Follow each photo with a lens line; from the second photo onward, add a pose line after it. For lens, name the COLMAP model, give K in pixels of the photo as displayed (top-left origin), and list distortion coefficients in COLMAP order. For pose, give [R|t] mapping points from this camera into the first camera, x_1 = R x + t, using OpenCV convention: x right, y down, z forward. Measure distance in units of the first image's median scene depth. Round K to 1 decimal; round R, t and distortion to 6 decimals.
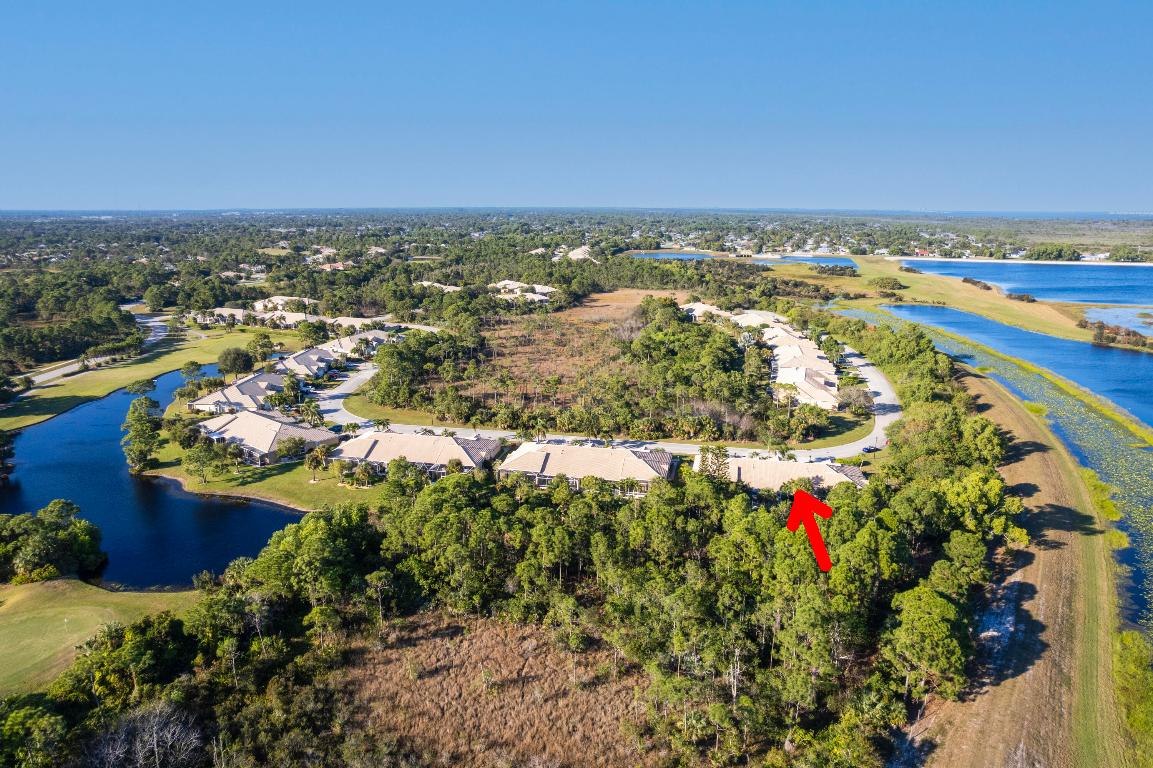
lens RADIAL K [[751.3, 0, 572.2], [0, 751.3, 382.5], [0, 0, 1]] dist [-0.071122, 0.070801]
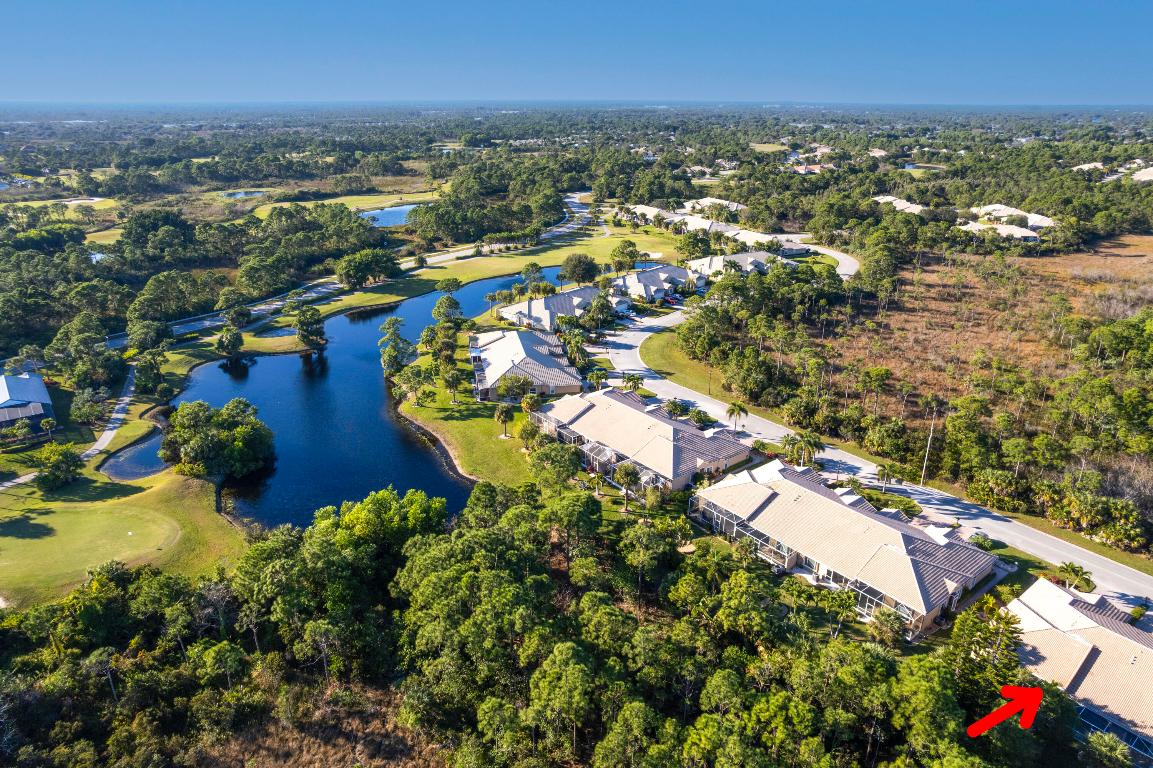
lens RADIAL K [[751.3, 0, 572.2], [0, 751.3, 382.5], [0, 0, 1]] dist [-0.071122, 0.070801]
pose [[0.772582, 0.230619, -0.591551, 0.112652], [-0.151223, 0.971726, 0.181330, -0.052332], [0.616643, -0.050636, 0.785612, 0.226015]]
